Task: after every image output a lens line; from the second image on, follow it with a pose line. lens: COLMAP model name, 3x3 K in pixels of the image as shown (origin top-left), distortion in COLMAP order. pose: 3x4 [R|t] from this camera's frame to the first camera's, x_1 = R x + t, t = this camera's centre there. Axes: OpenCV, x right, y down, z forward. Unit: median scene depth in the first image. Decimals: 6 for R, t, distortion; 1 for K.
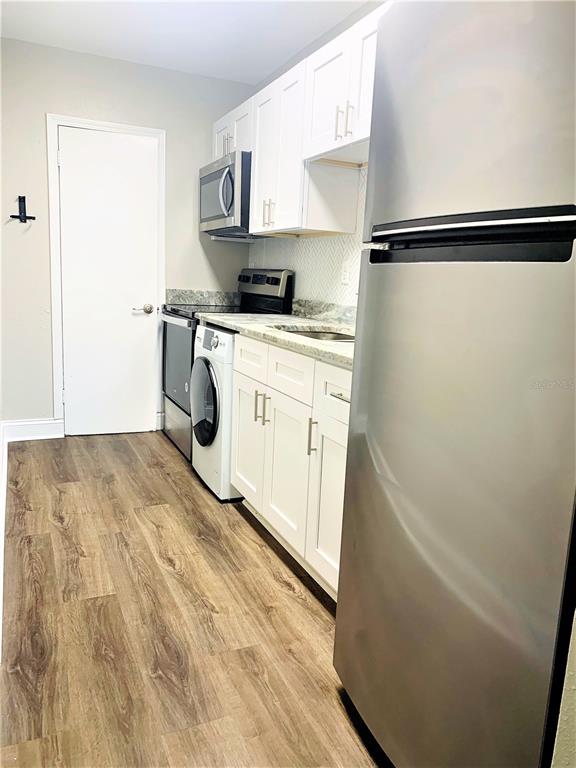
lens RADIAL K [[600.6, 0, 288.0], [0, 600.6, 384.0], [0, 0, 1]] dist [0.039677, -0.041054]
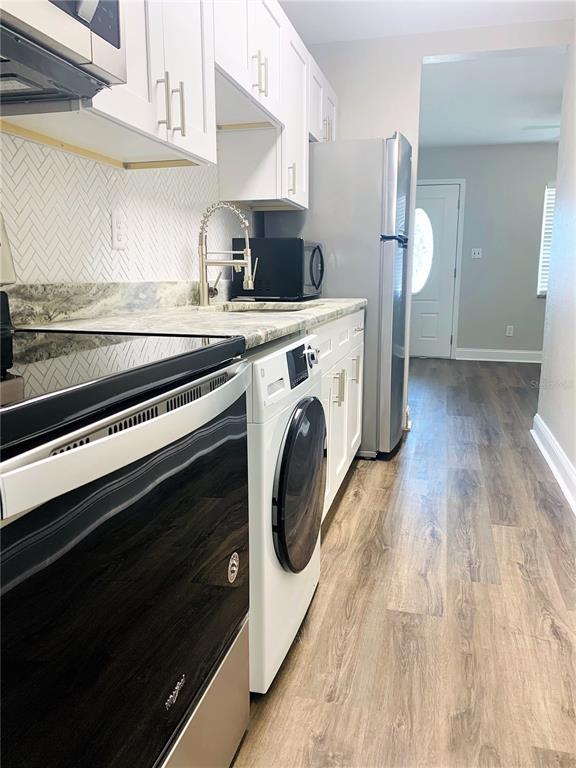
lens RADIAL K [[600.6, 0, 288.0], [0, 600.6, 384.0], [0, 0, 1]] dist [0.039677, -0.041054]
pose [[-0.779828, -0.170839, 0.602231, -0.533633], [0.061596, 0.936431, 0.345403, -0.291323], [-0.622956, 0.306450, -0.719732, 1.680589]]
